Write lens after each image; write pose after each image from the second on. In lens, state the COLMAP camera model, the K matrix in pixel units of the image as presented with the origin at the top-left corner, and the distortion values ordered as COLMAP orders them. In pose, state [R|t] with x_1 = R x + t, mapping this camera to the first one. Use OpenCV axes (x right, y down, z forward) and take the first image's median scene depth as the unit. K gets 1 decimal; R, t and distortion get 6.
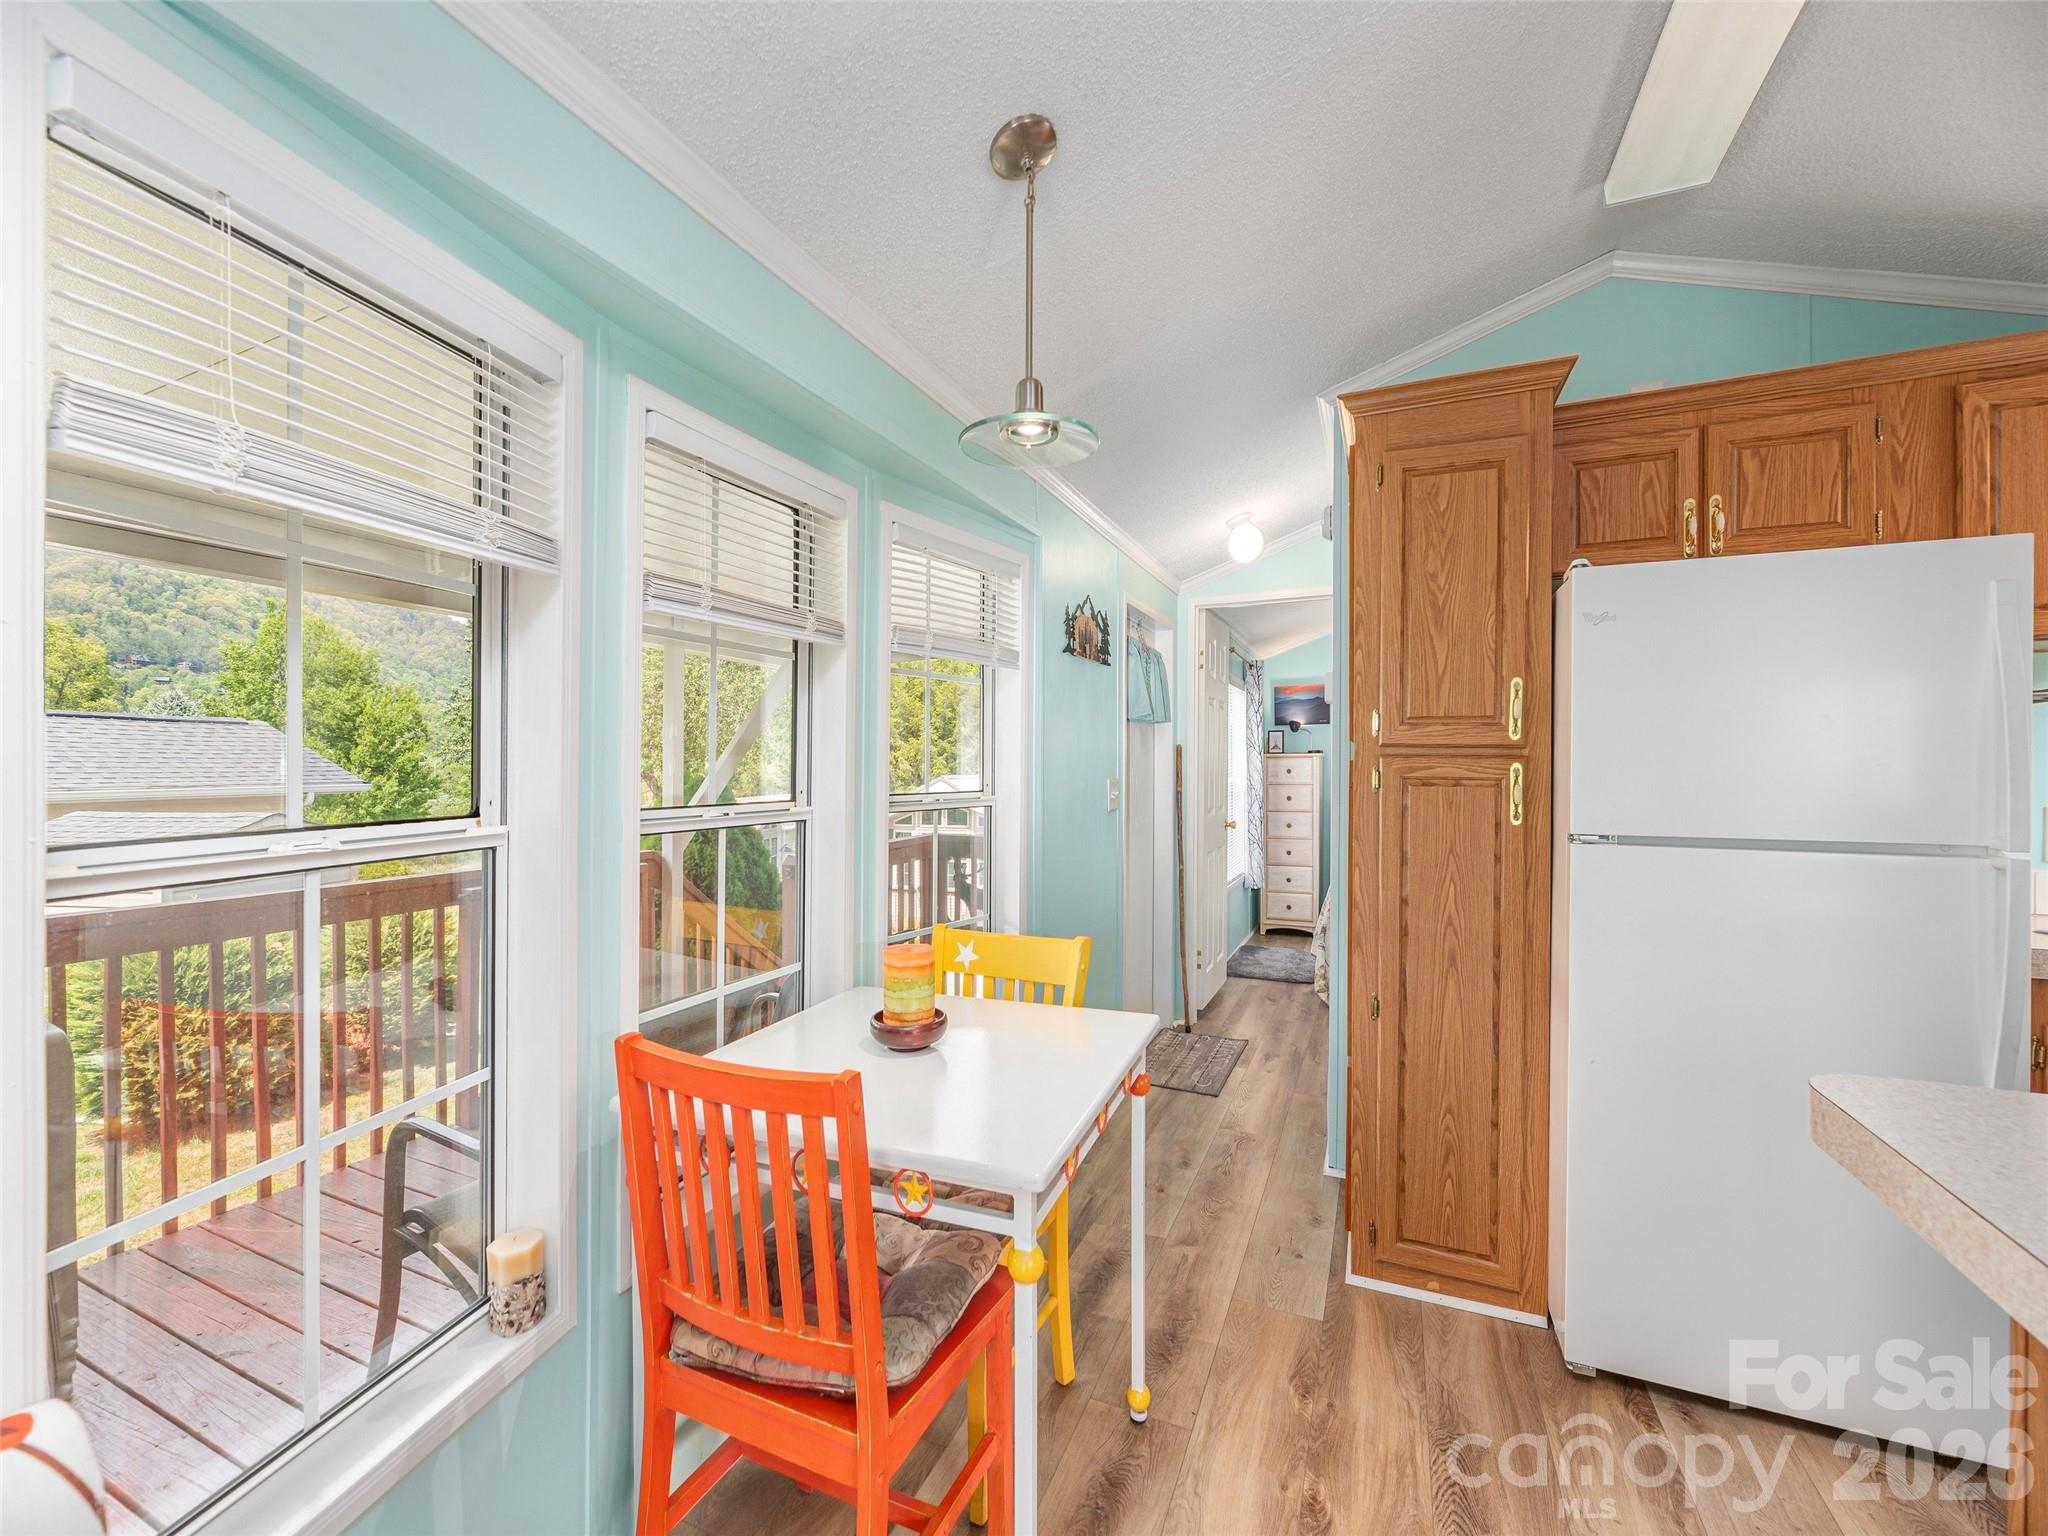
lens RADIAL K [[836.3, 0, 1007.0], [0, 836.3, 770.3], [0, 0, 1]] dist [-0.001766, 0.000722]
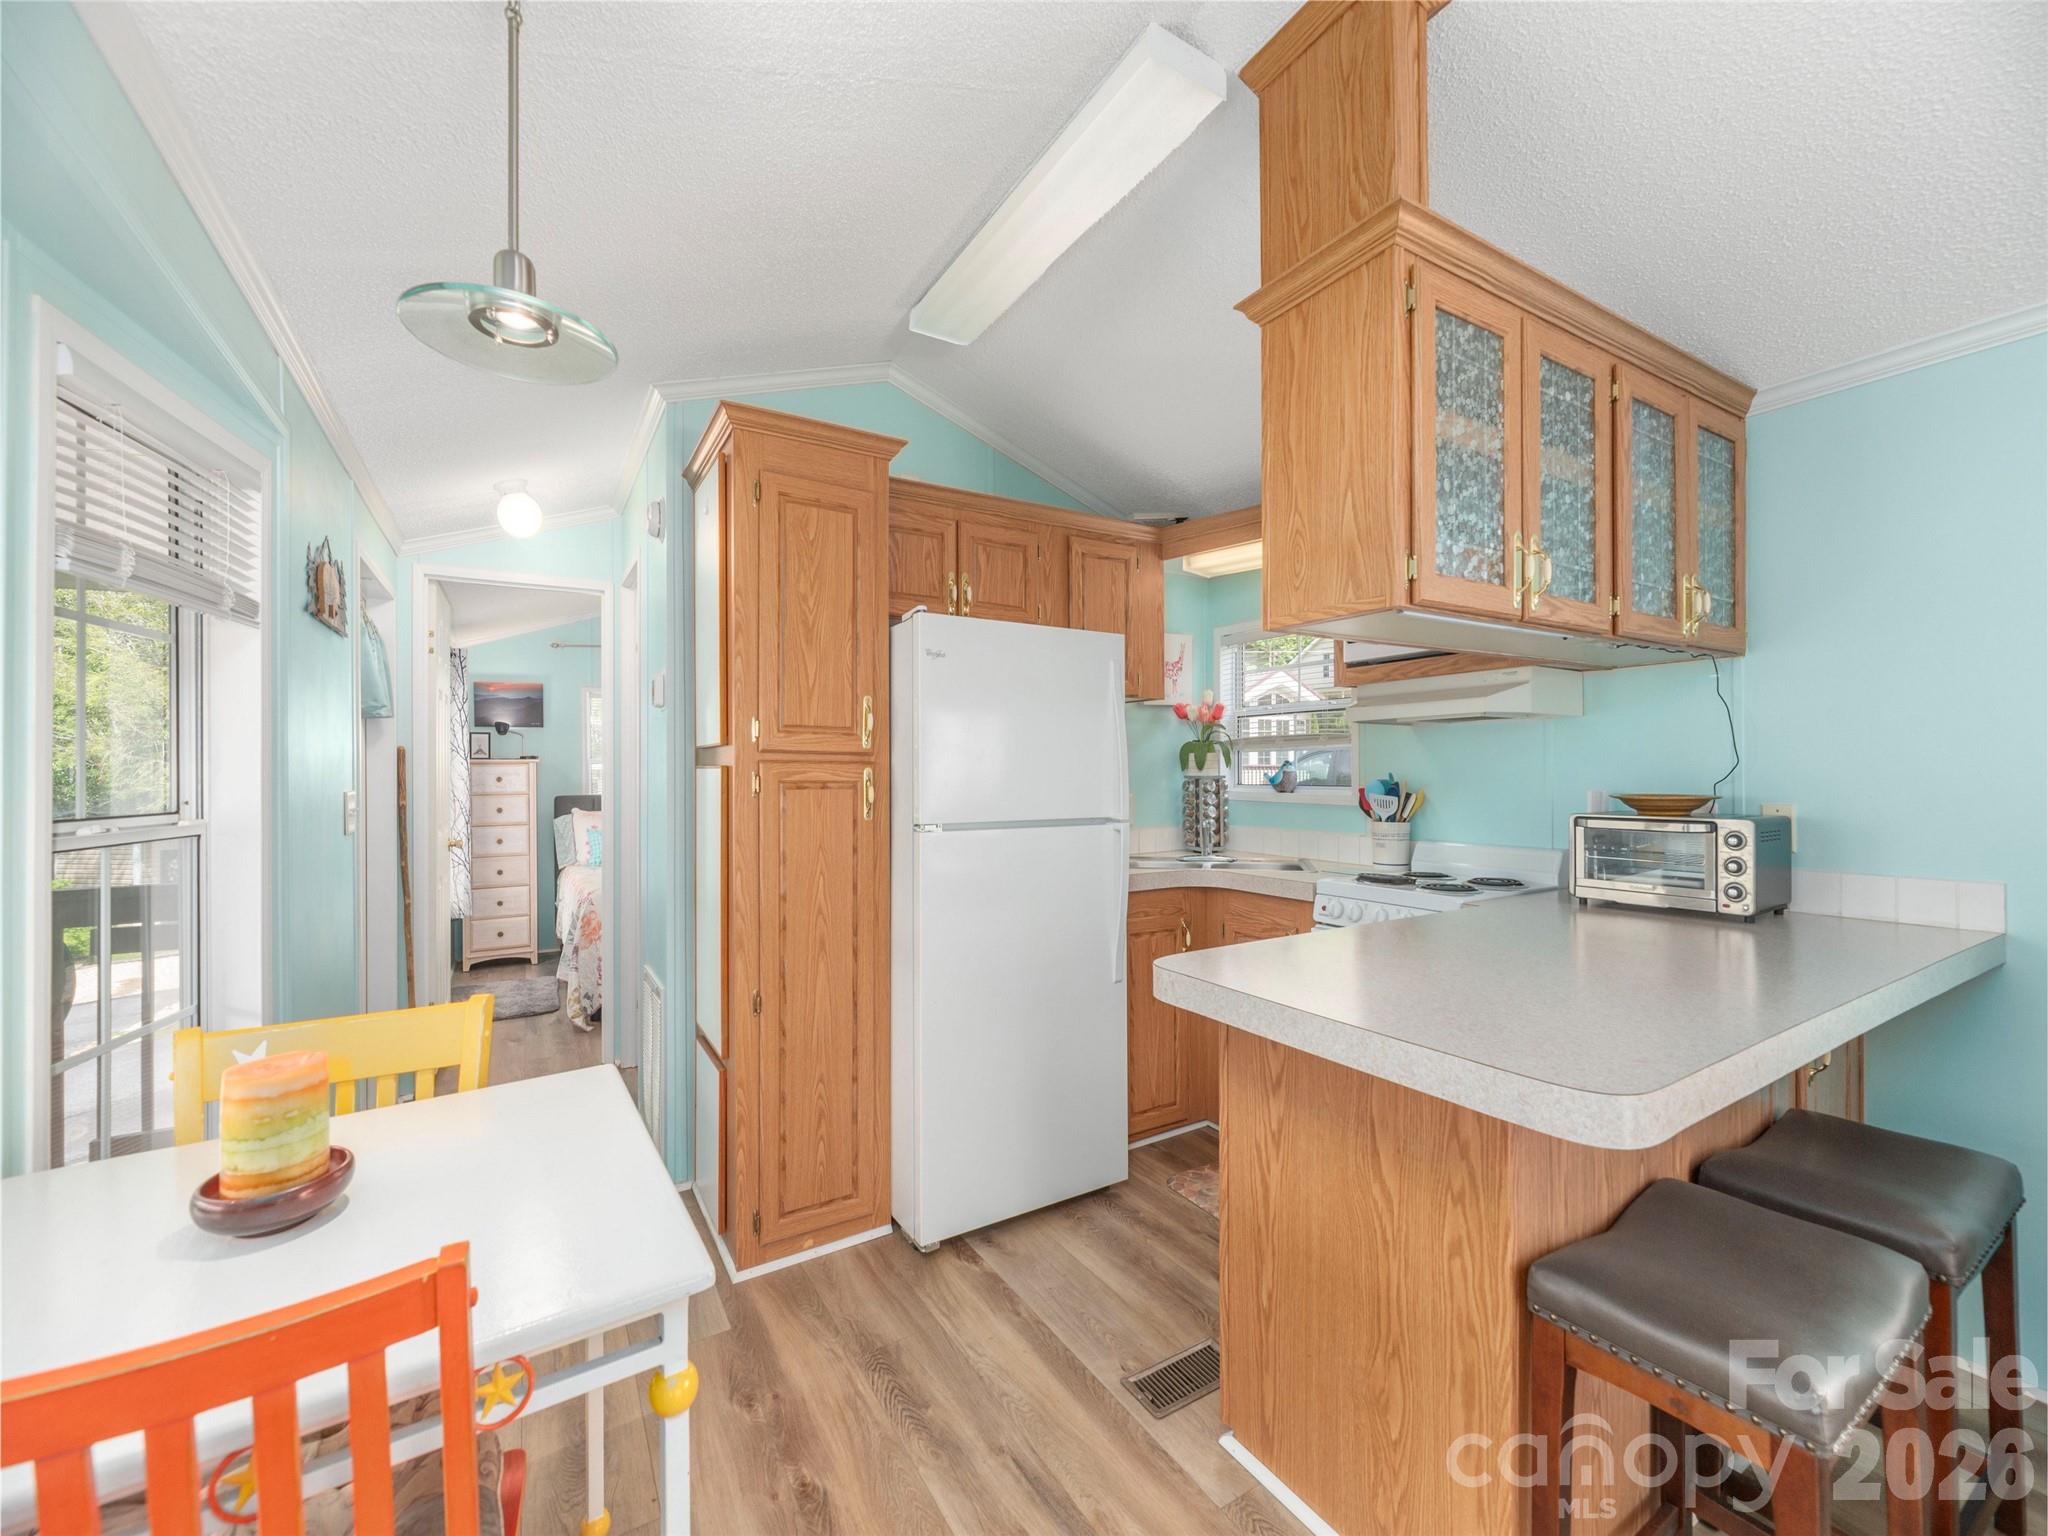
lens RADIAL K [[836.3, 0, 1033.4], [0, 836.3, 777.0], [0, 0, 1]] dist [-0.001766, 0.000722]
pose [[0.562276, -0.007794, 0.826913, -0.230963], [0.009187, 0.999953, 0.003177, 0.002243], [-0.826899, 0.005810, 0.562321, 0.136571]]
